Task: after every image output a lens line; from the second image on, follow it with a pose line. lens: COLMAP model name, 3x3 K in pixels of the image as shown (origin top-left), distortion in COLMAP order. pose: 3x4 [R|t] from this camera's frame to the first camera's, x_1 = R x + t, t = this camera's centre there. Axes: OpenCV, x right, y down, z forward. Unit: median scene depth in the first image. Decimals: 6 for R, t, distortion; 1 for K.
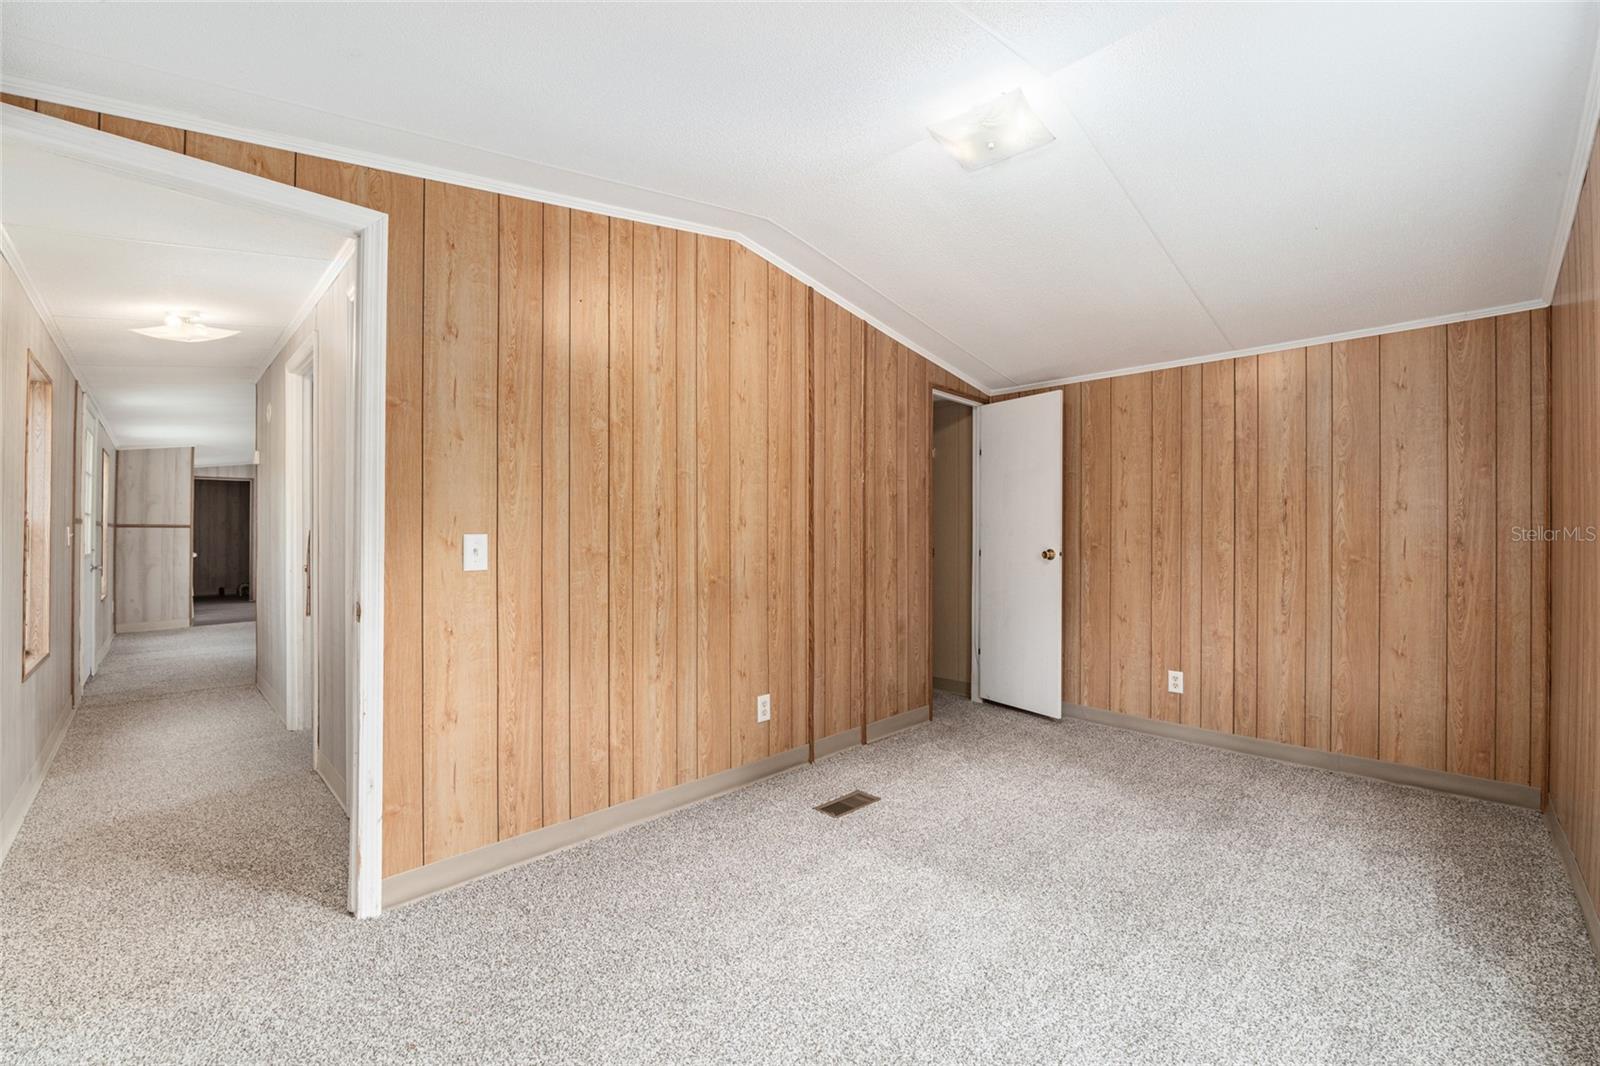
lens RADIAL K [[670.6, 0, 786.4], [0, 670.6, 532.2], [0, 0, 1]] dist [-0.014012, 0.000569]
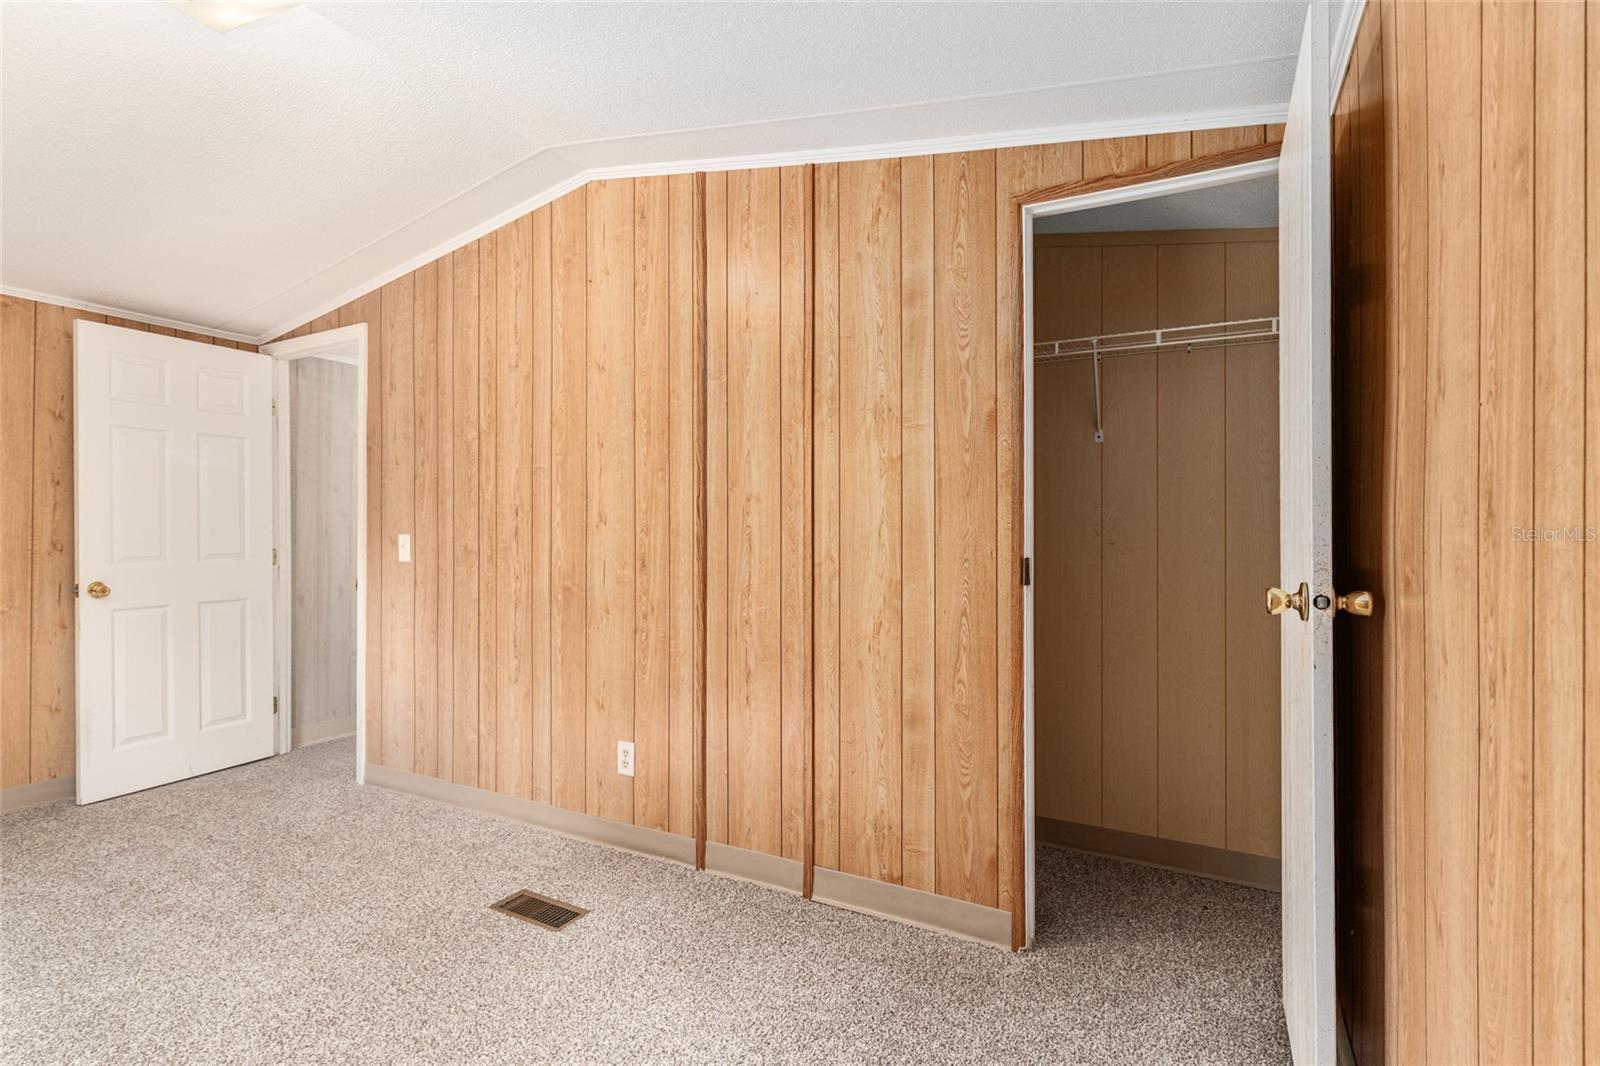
lens RADIAL K [[744.4, 0, 802.8], [0, 744.4, 535.8], [0, 0, 1]] dist [-0.001462, -0.000524]
pose [[0.298931, -0.003309, -0.954269, 0.903849], [0.001571, 0.999994, -0.002975, 0.008732], [0.954273, -0.000610, 0.298935, 0.997755]]
